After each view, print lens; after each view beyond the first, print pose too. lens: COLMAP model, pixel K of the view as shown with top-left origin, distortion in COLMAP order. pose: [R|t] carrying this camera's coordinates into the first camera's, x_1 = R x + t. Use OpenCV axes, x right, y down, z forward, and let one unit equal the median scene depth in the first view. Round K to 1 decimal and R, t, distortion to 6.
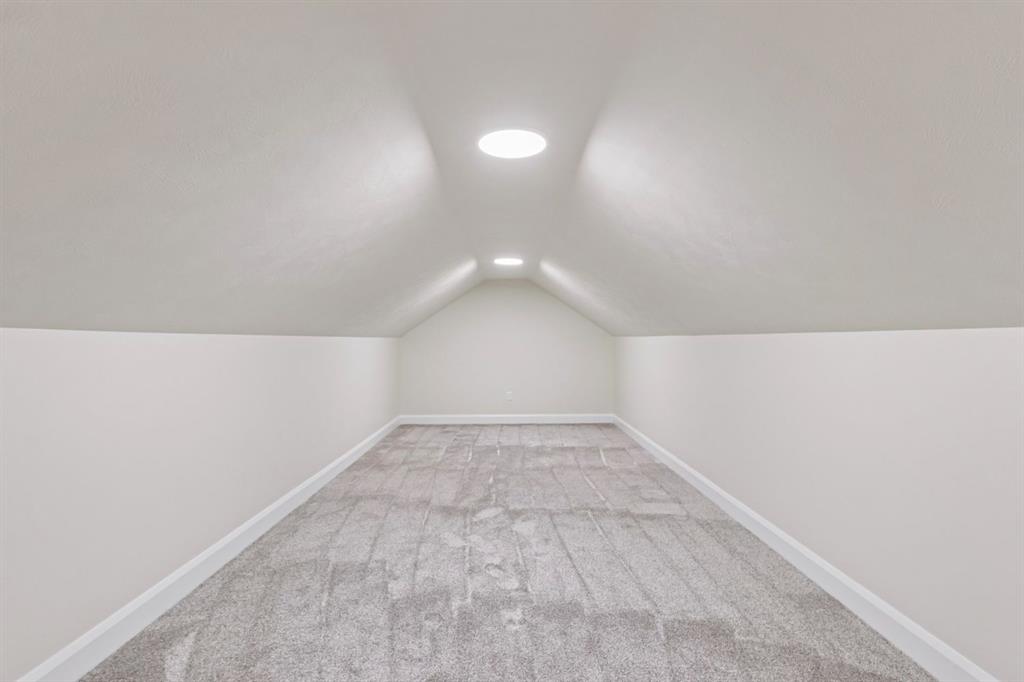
lens RADIAL K [[479.6, 0, 505.9], [0, 479.6, 341.6], [0, 0, 1]] dist [0.001321, 0.000948]
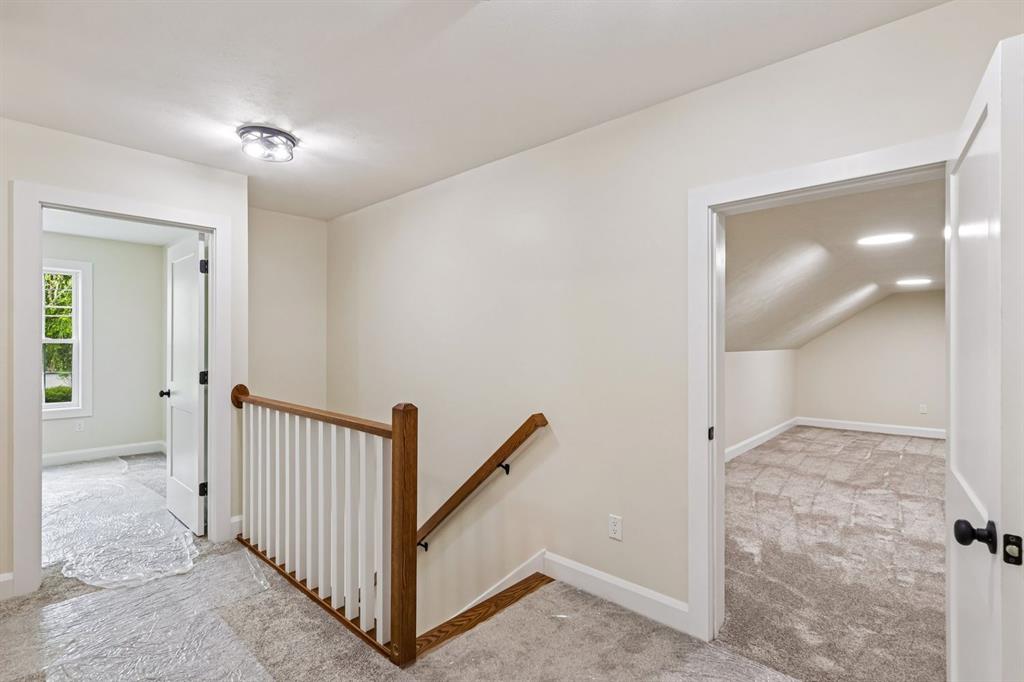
lens RADIAL K [[479.6, 0, 516.0], [0, 479.6, 345.1], [0, 0, 1]] dist [0.001321, 0.000948]
pose [[0.737819, 0.004924, -0.674980, 0.110245], [-0.004242, 0.999987, 0.002657, -0.033780], [0.674985, 0.000903, 0.737831, -0.586823]]
